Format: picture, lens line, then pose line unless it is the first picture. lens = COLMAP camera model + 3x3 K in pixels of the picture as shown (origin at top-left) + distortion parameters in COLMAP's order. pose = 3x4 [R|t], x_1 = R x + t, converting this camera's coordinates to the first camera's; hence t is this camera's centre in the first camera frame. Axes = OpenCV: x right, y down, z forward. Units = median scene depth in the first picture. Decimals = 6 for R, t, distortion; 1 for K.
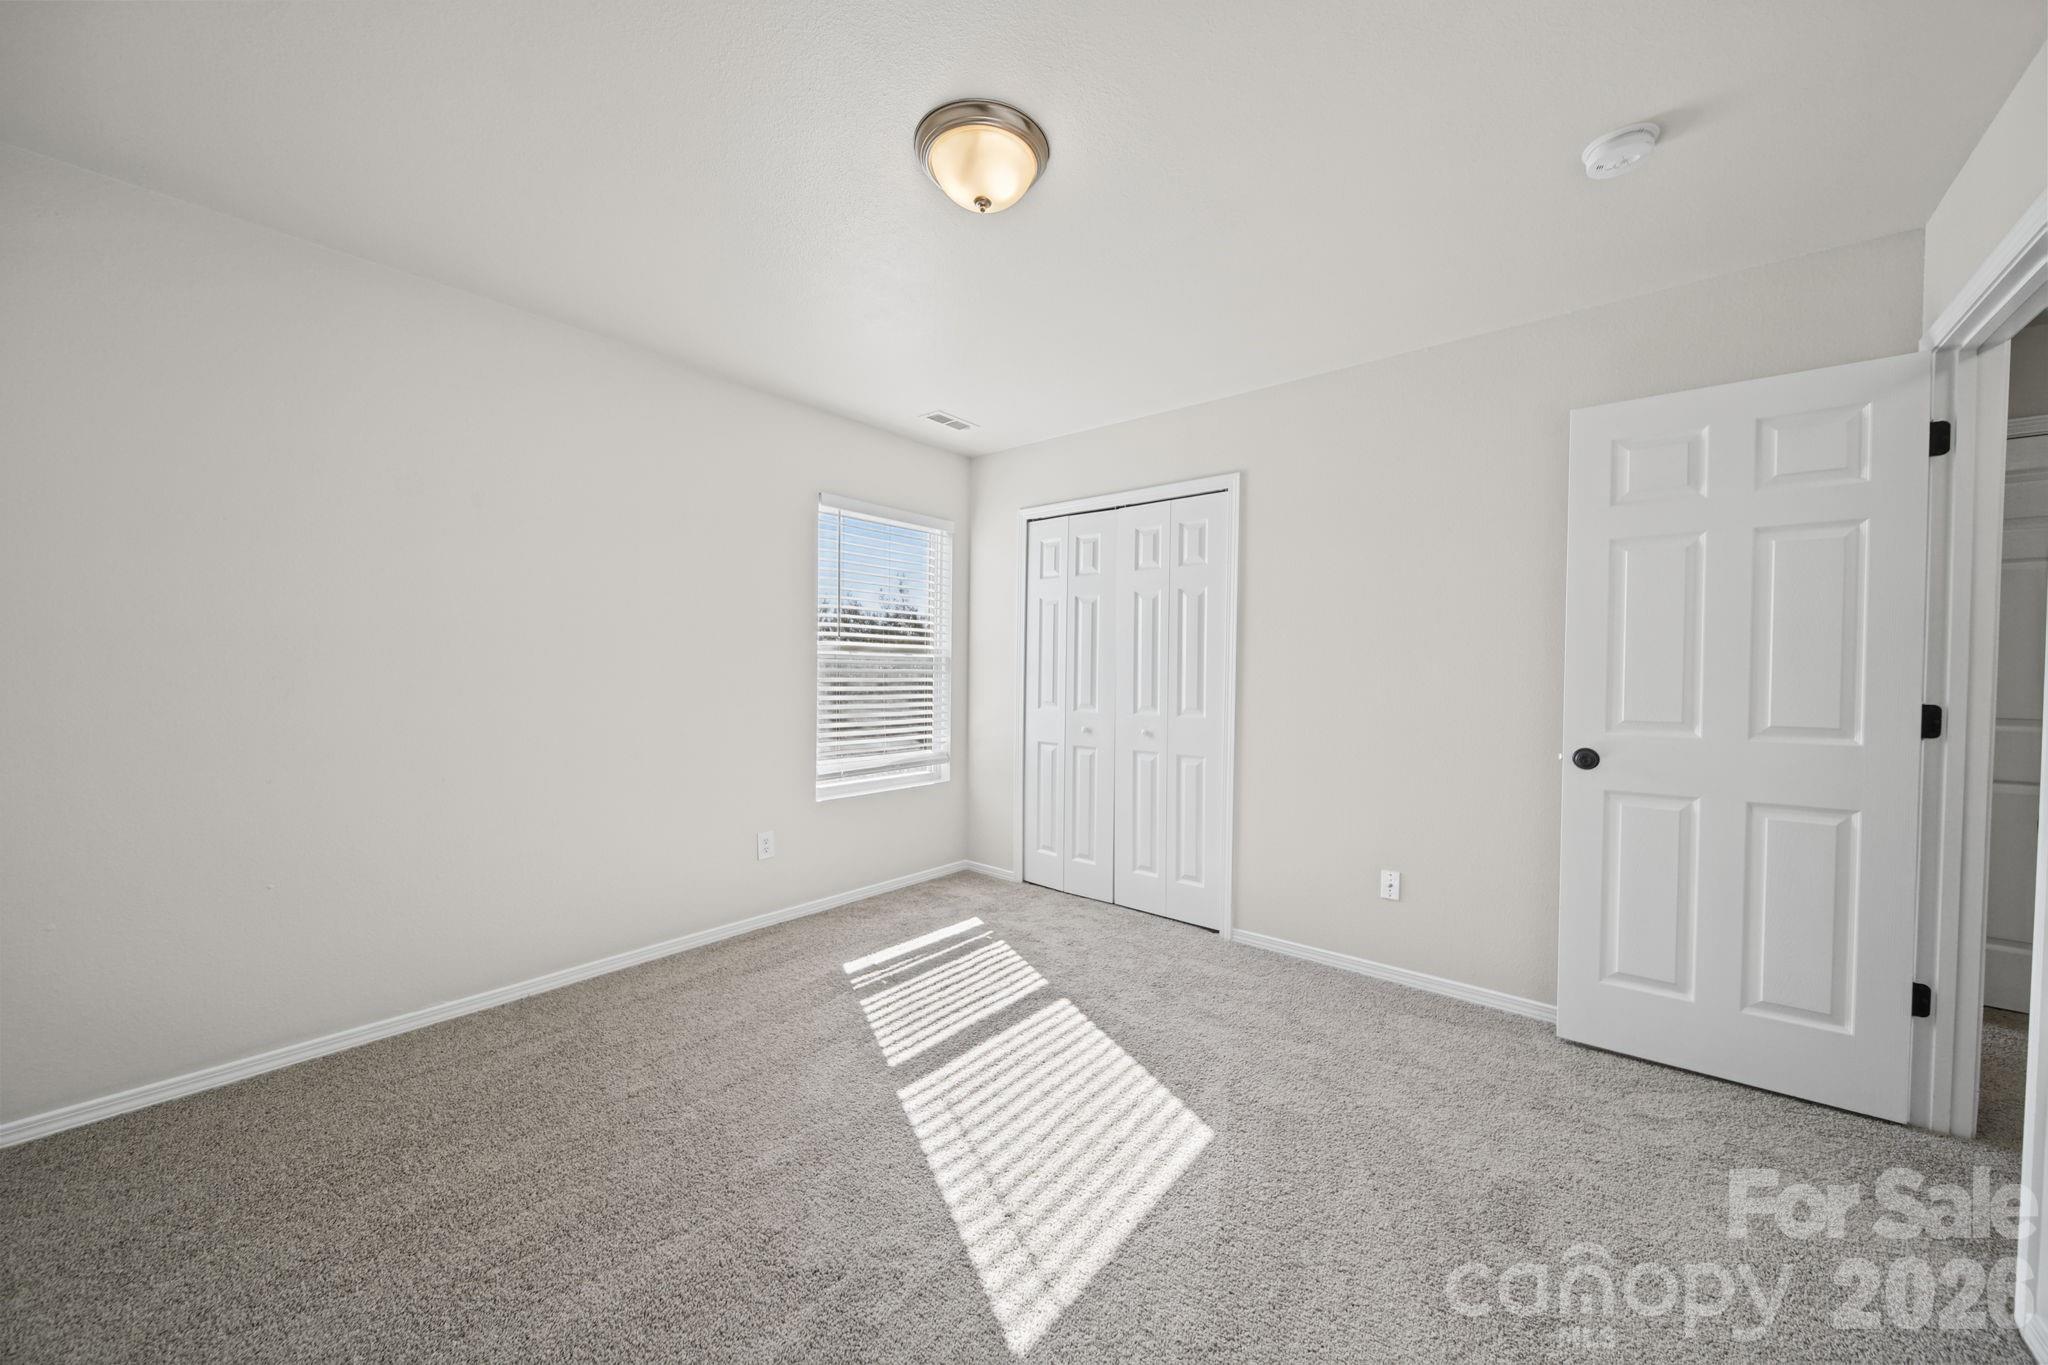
lens RADIAL K [[722.6, 0, 1022.3], [0, 722.6, 680.7], [0, 0, 1]] dist [-0.001889, -0.000921]
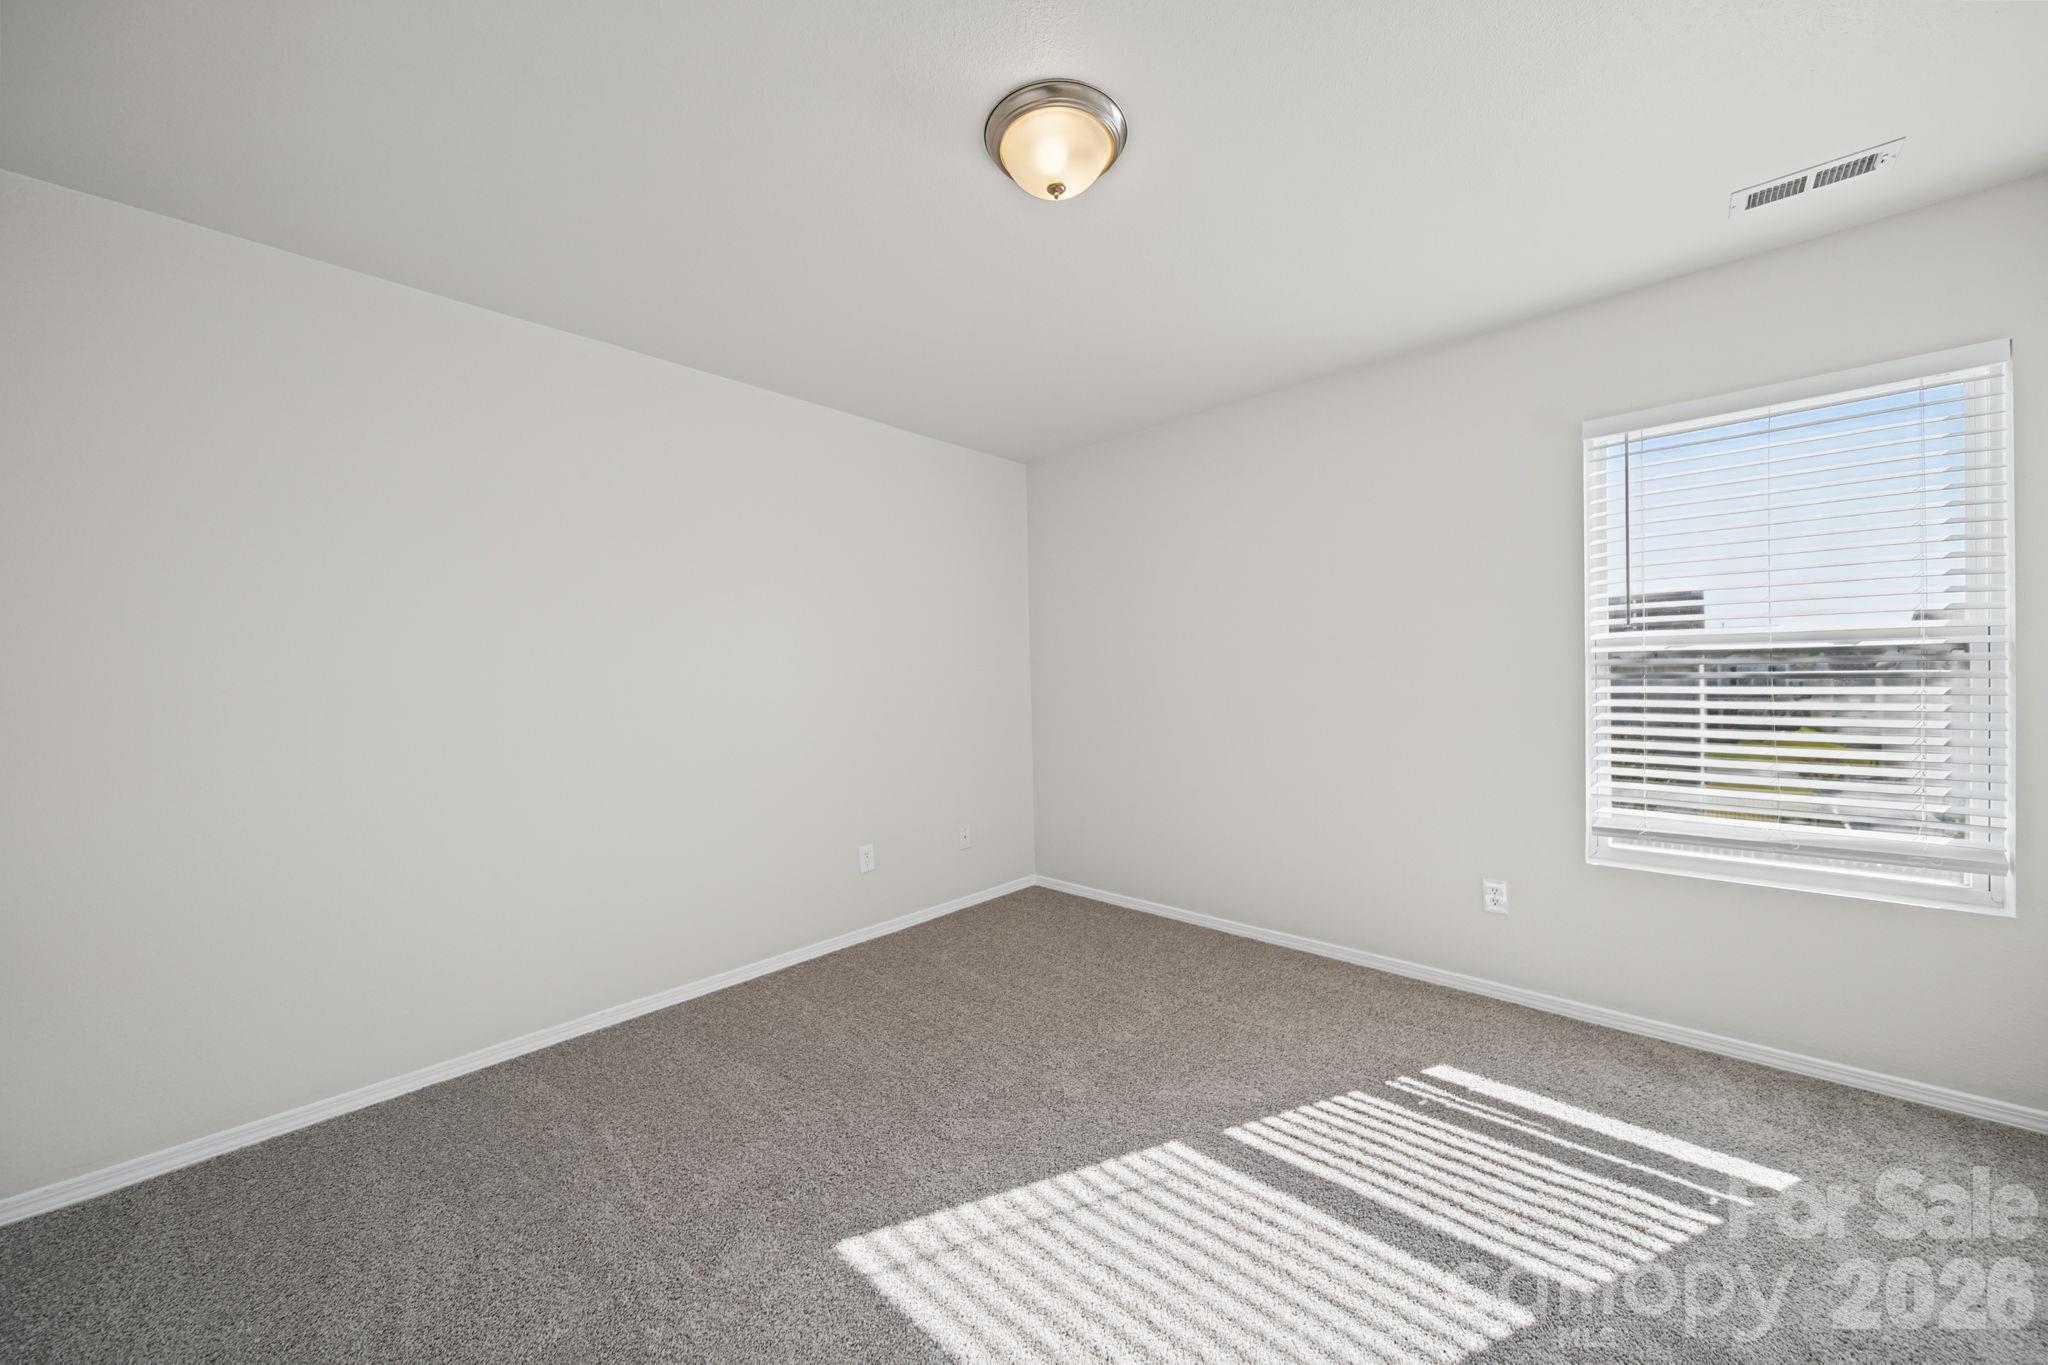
lens RADIAL K [[722.6, 0, 1041.1], [0, 722.6, 680.2], [0, 0, 1]] dist [-0.001889, -0.000921]
pose [[-0.030651, 0.000535, -0.999530, 0.553832], [-0.002006, 0.999998, 0.000597, -0.012167], [0.999528, 0.002023, -0.030650, 0.633433]]
